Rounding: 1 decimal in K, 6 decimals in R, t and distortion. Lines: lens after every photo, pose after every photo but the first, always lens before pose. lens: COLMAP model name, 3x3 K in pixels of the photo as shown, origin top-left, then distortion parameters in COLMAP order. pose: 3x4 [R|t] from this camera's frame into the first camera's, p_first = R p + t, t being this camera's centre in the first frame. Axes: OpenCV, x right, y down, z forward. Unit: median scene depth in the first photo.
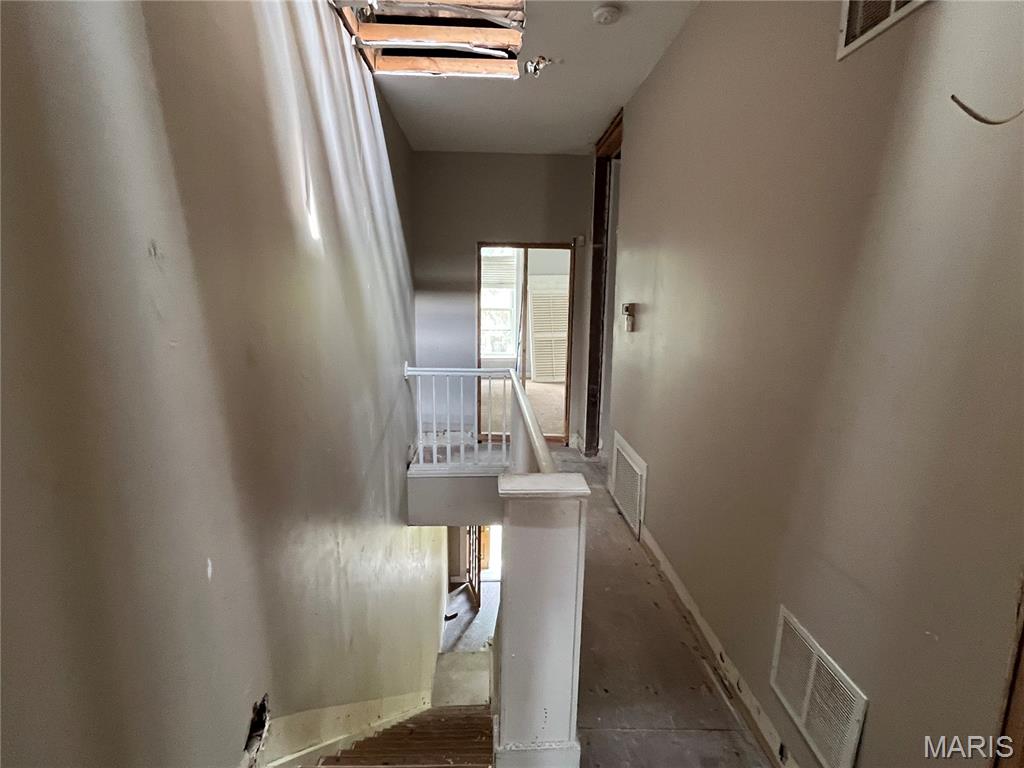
lens RADIAL K [[520.3, 0, 512.0], [0, 520.3, 384.0], [0, 0, 1]] dist [-0.001821, 0.000272]
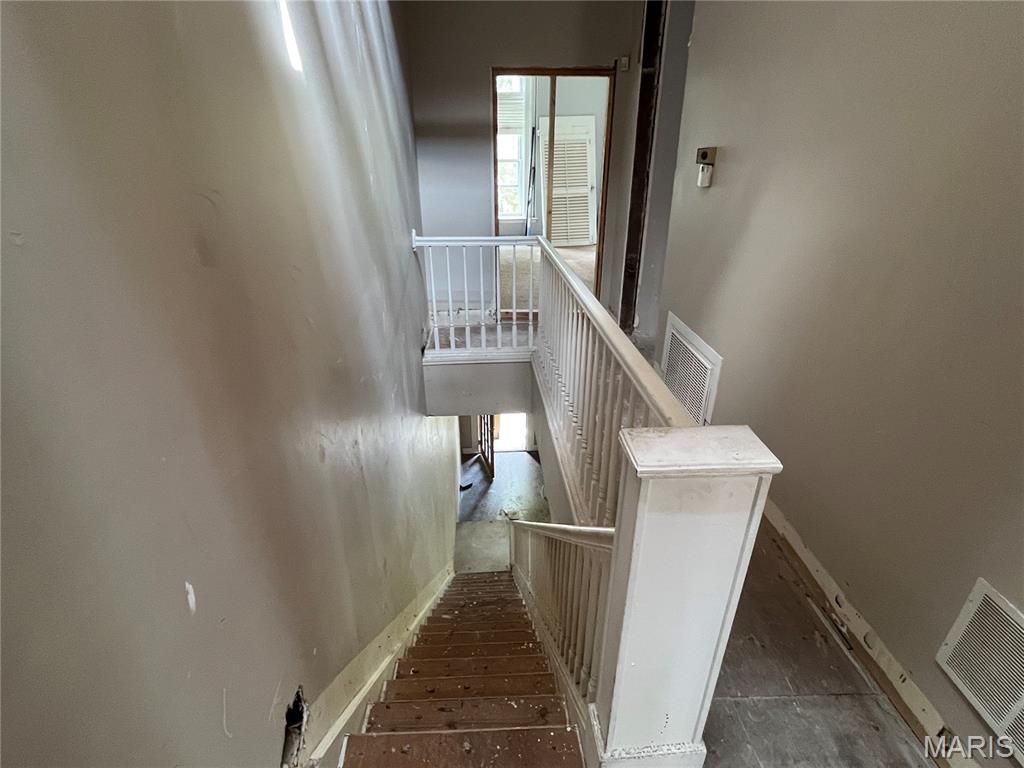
lens RADIAL K [[520.3, 0, 512.0], [0, 520.3, 384.0], [0, 0, 1]] dist [-0.001821, 0.000272]
pose [[0.999804, -0.019166, 0.004938, -0.052385], [0.017232, 0.965689, 0.259128, -0.016511], [-0.009735, -0.258992, 0.965830, 0.126948]]
